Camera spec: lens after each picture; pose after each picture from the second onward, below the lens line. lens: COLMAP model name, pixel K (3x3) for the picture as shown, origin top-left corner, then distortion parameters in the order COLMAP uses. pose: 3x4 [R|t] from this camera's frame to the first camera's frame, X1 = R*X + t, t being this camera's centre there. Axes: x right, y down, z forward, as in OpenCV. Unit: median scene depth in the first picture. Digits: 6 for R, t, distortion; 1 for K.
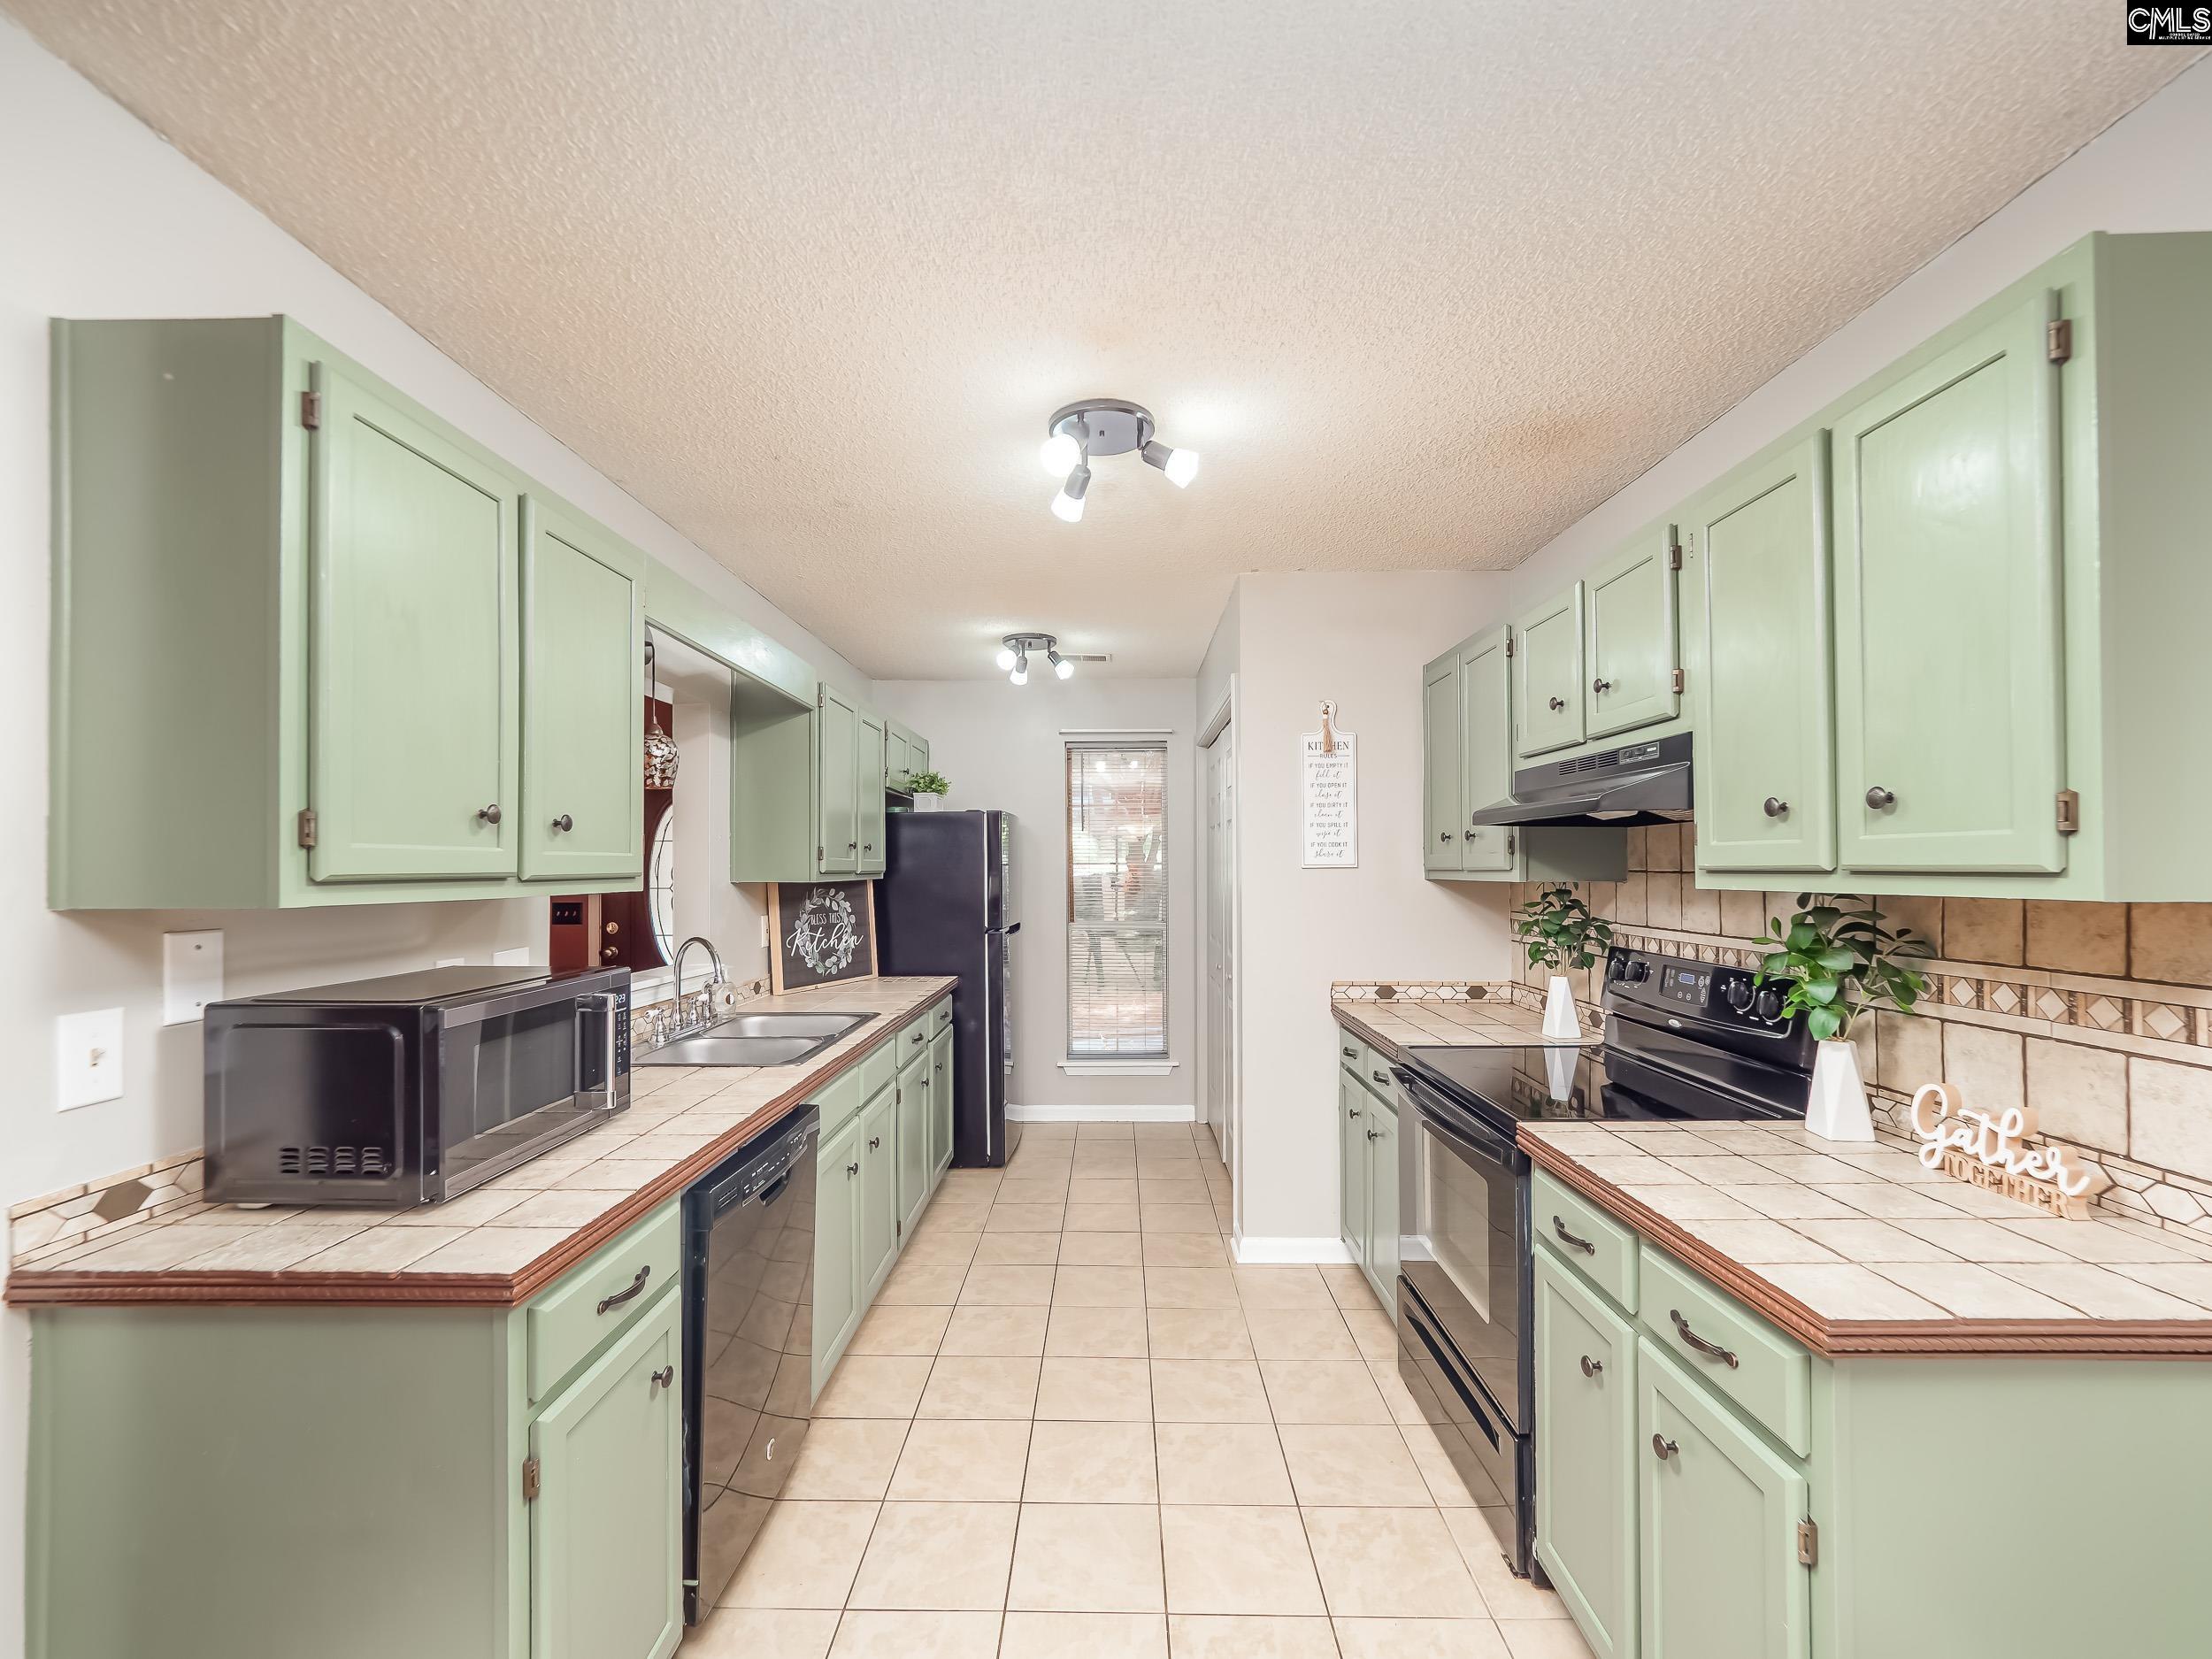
lens RADIAL K [[939.3, 0, 1105.6], [0, 939.3, 845.3], [0, 0, 1]] dist [0.003167, -0.001268]
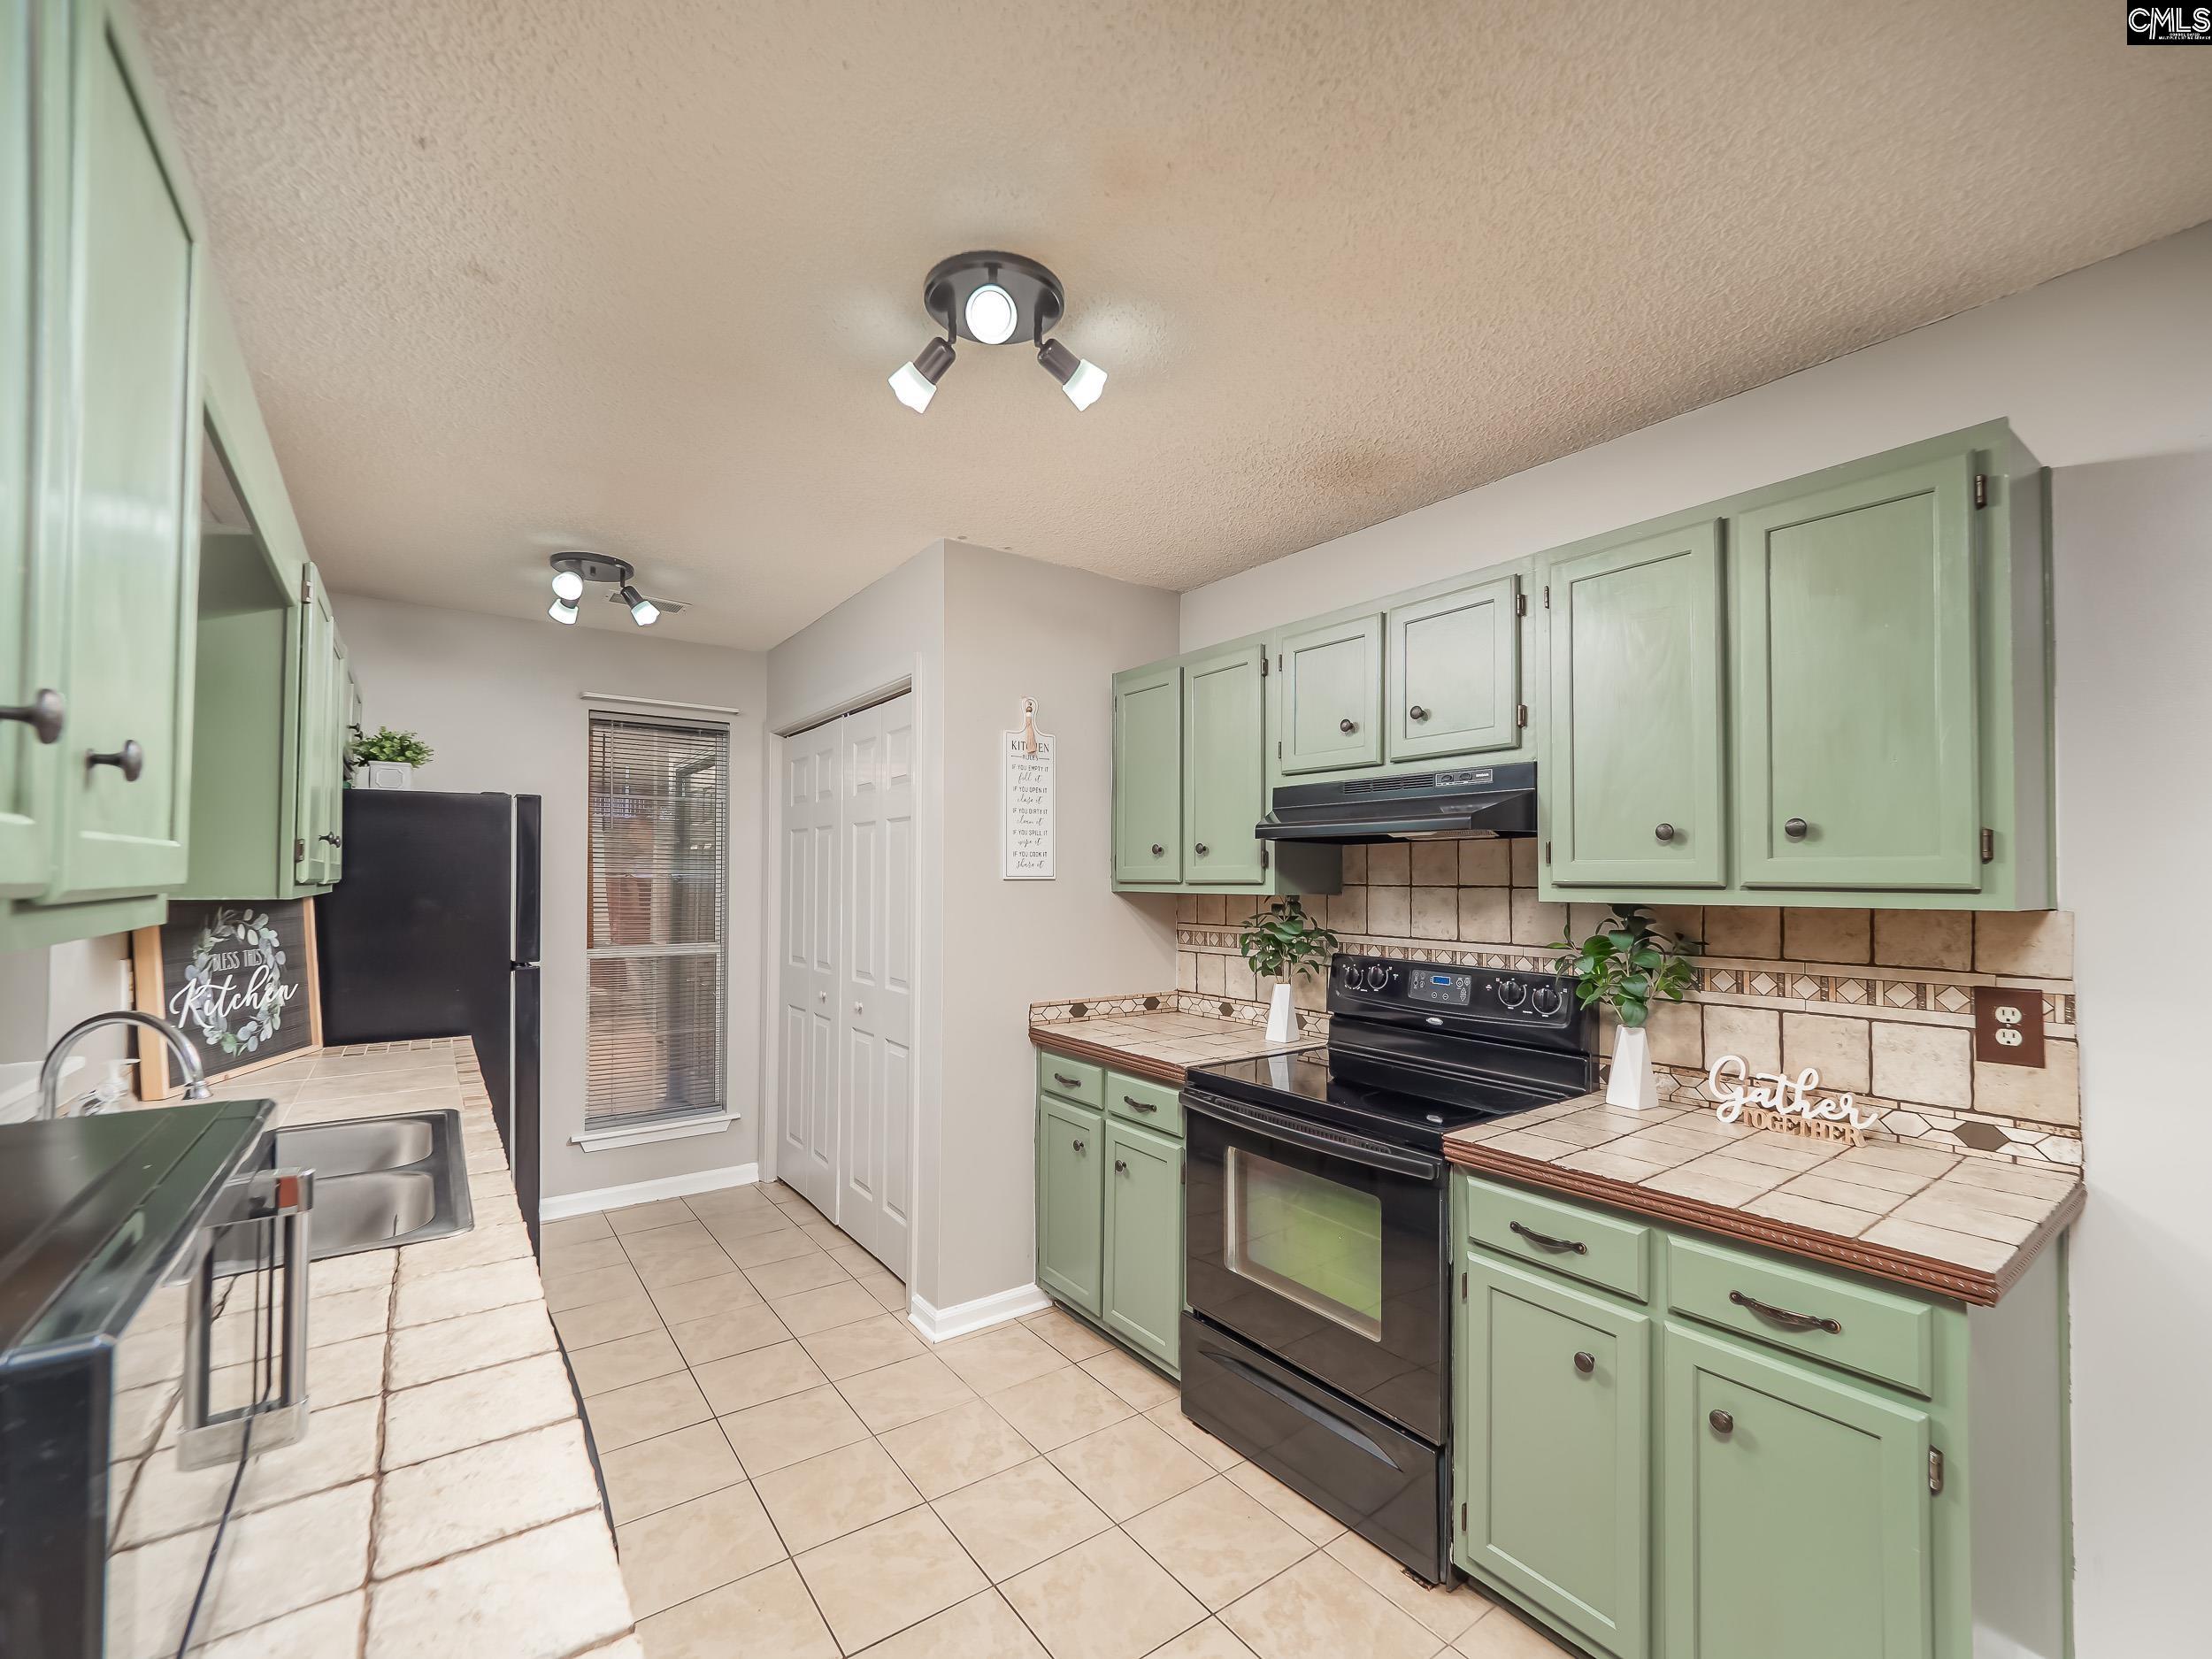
lens RADIAL K [[939.3, 0, 1106.3], [0, 939.3, 851.5], [0, 0, 1]] dist [0.003167, -0.001268]
pose [[0.800135, 0.023134, 0.599373, -0.386812], [-0.020774, 0.999725, -0.010854, 0.007892], [-0.599460, -0.003766, 0.800396, 0.342793]]
